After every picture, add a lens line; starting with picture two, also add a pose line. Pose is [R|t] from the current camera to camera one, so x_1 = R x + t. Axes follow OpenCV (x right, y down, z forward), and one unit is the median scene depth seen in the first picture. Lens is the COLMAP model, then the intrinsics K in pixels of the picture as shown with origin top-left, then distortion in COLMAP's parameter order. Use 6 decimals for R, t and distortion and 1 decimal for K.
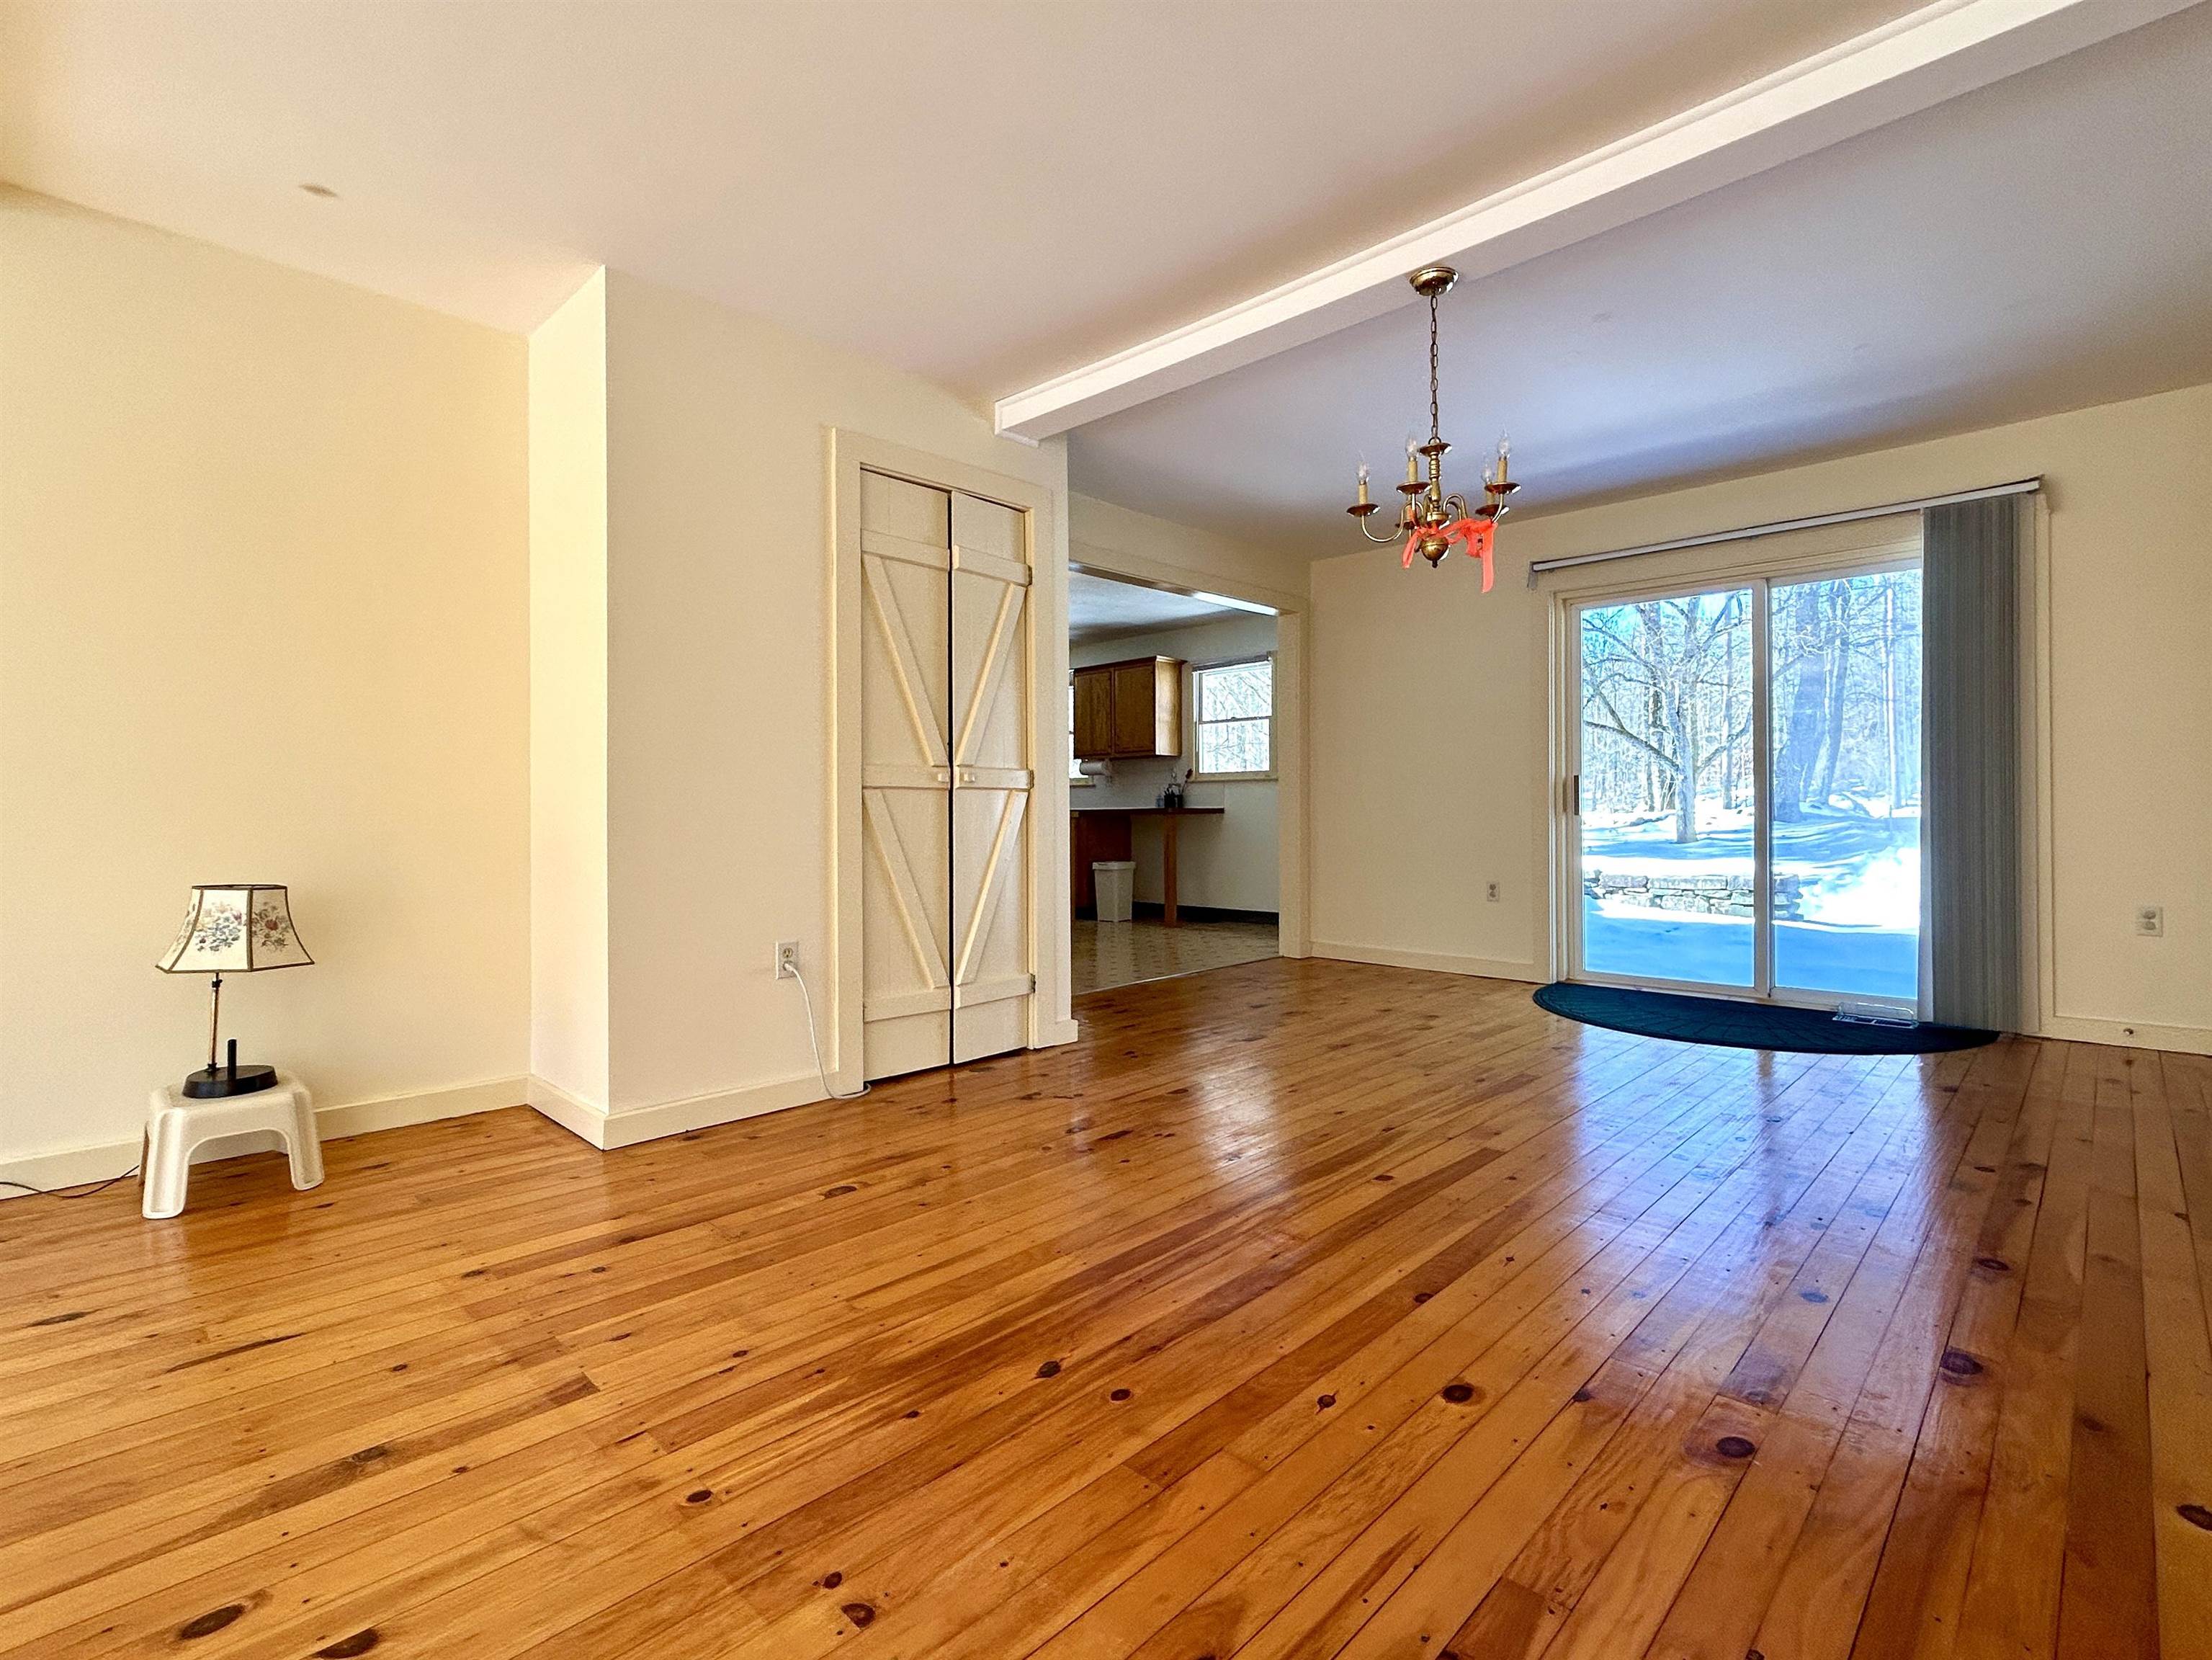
lens RADIAL K [[1064.8, 0, 1108.9], [0, 1064.8, 828.9], [0, 0, 1]] dist [-0.004445, -0.000231]
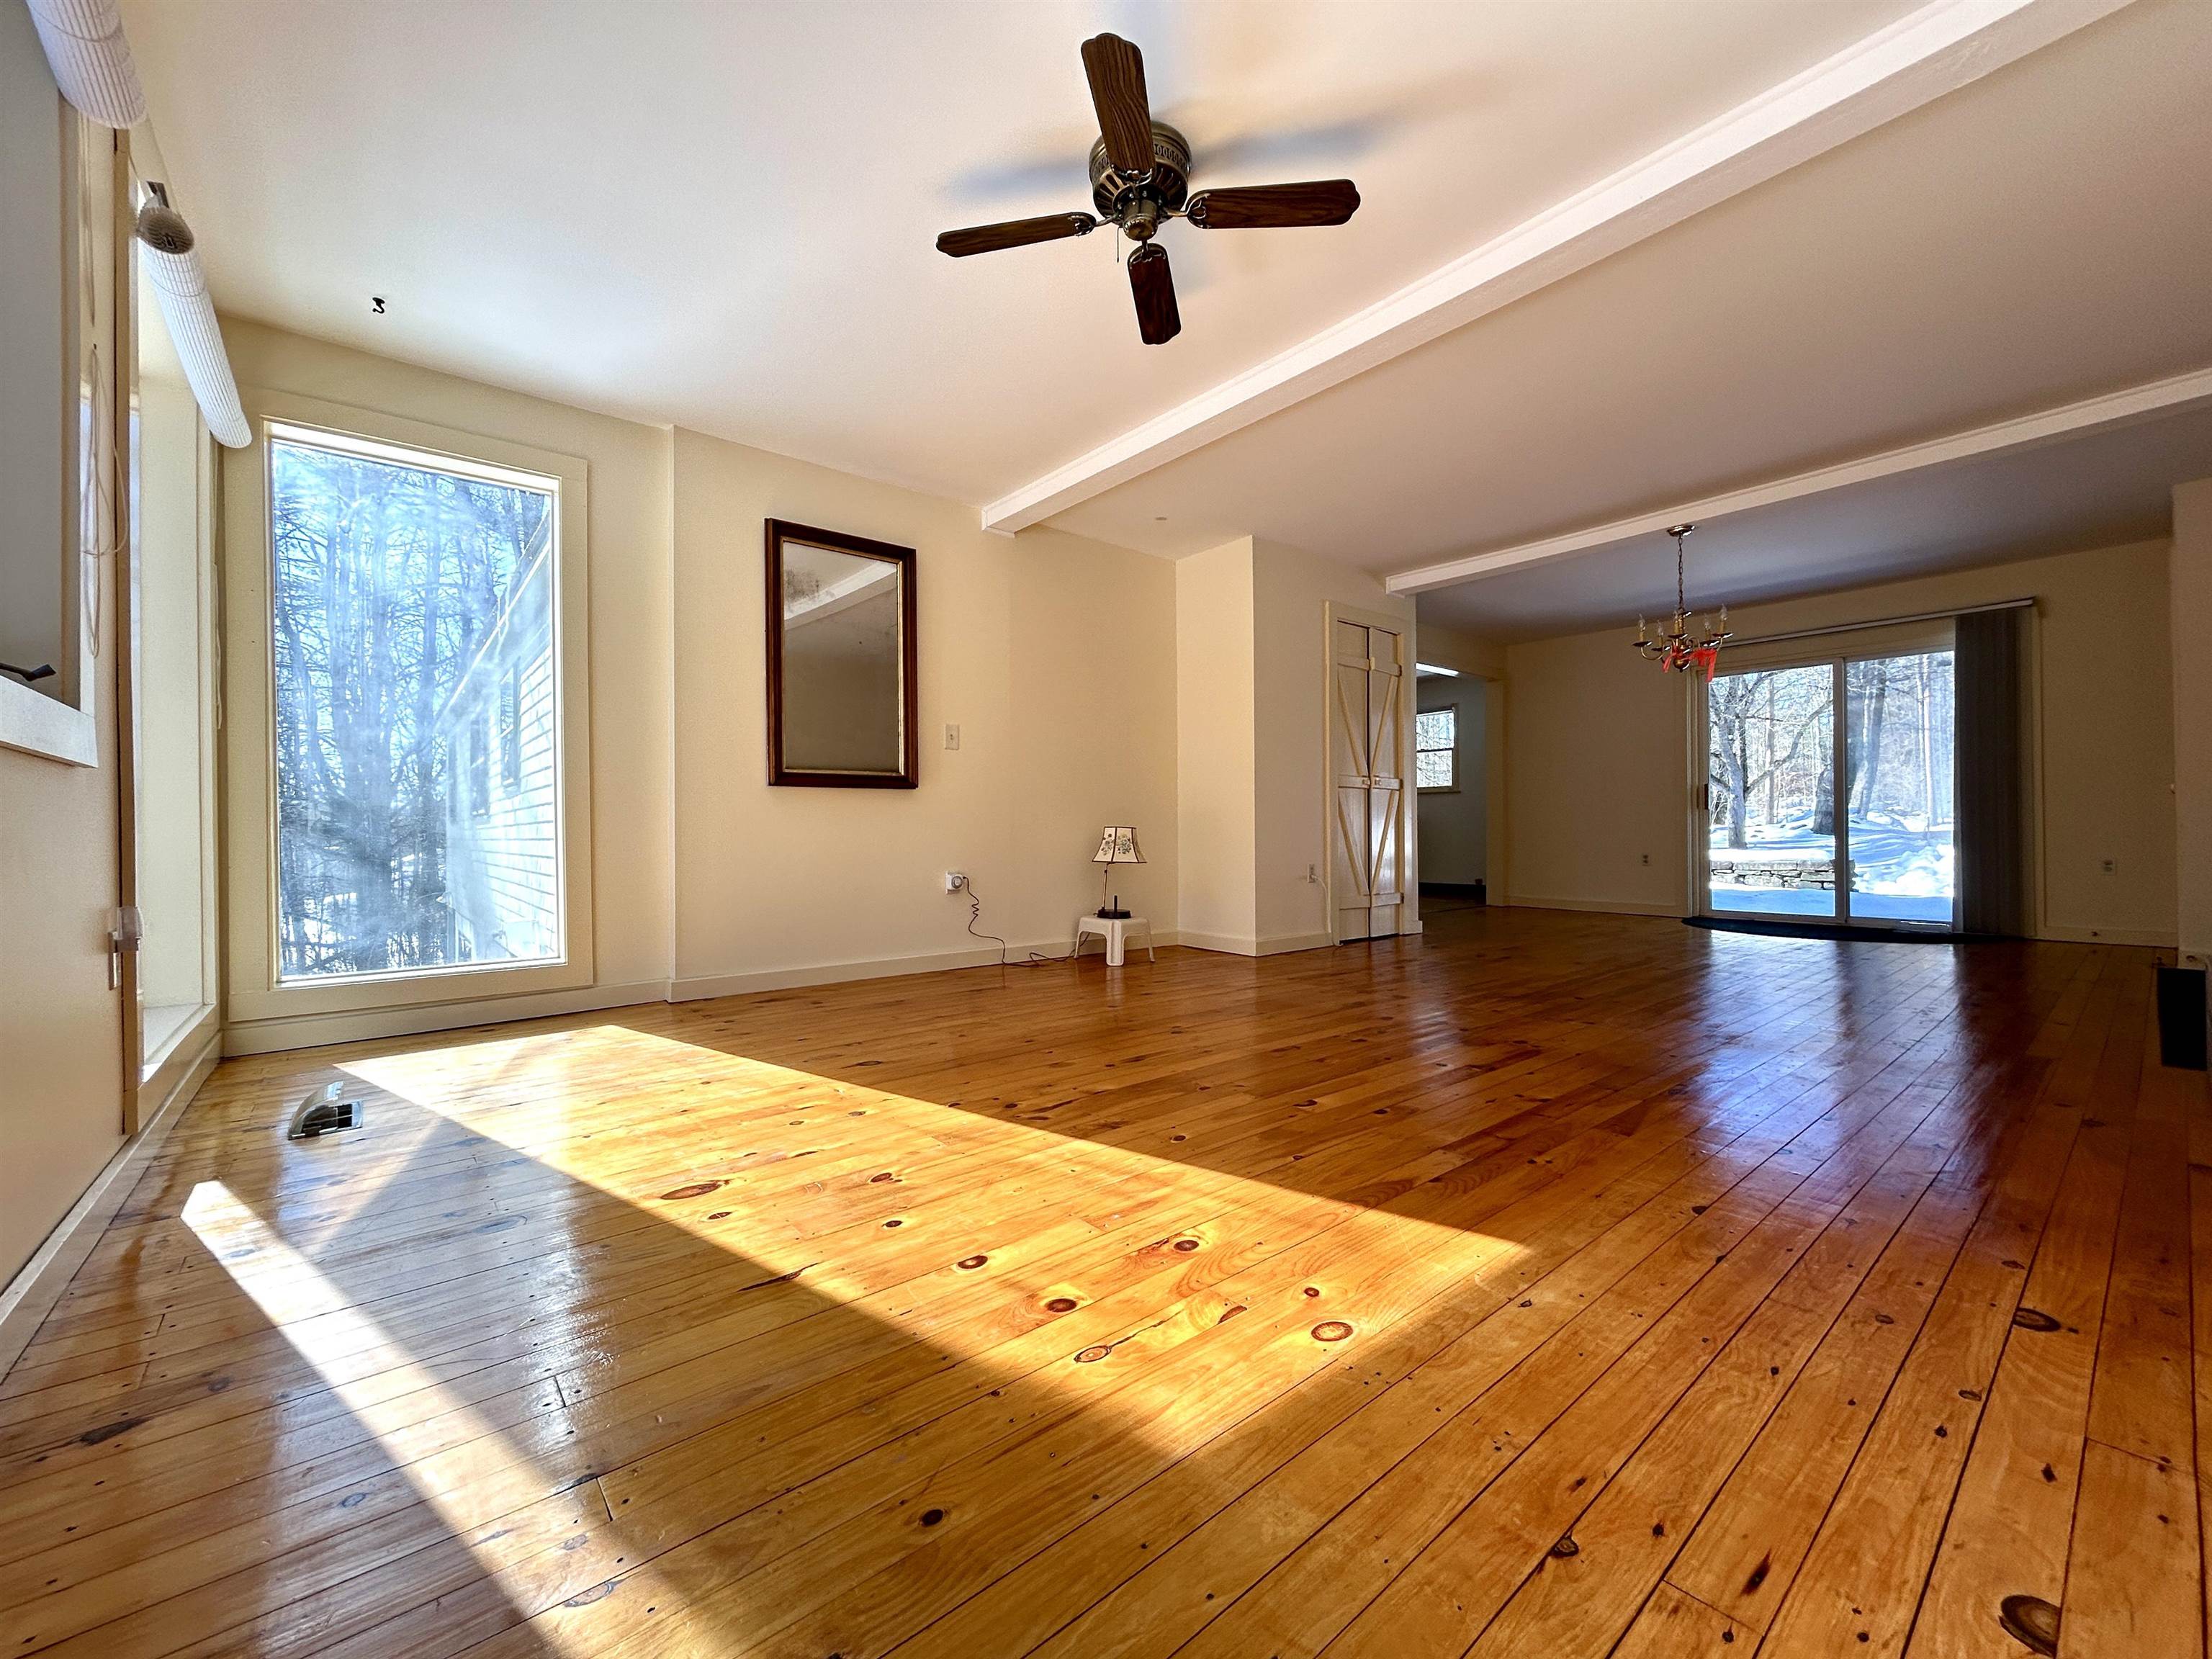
lens RADIAL K [[883.1, 0, 1099.6], [0, 883.1, 832.7], [0, 0, 1]] dist [0.002076, 0.000351]
pose [[0.993160, 0.002885, -0.116724, -0.386111], [-0.004295, 0.999921, -0.011836, 0.052549], [0.116681, 0.012256, 0.993094, -0.512437]]
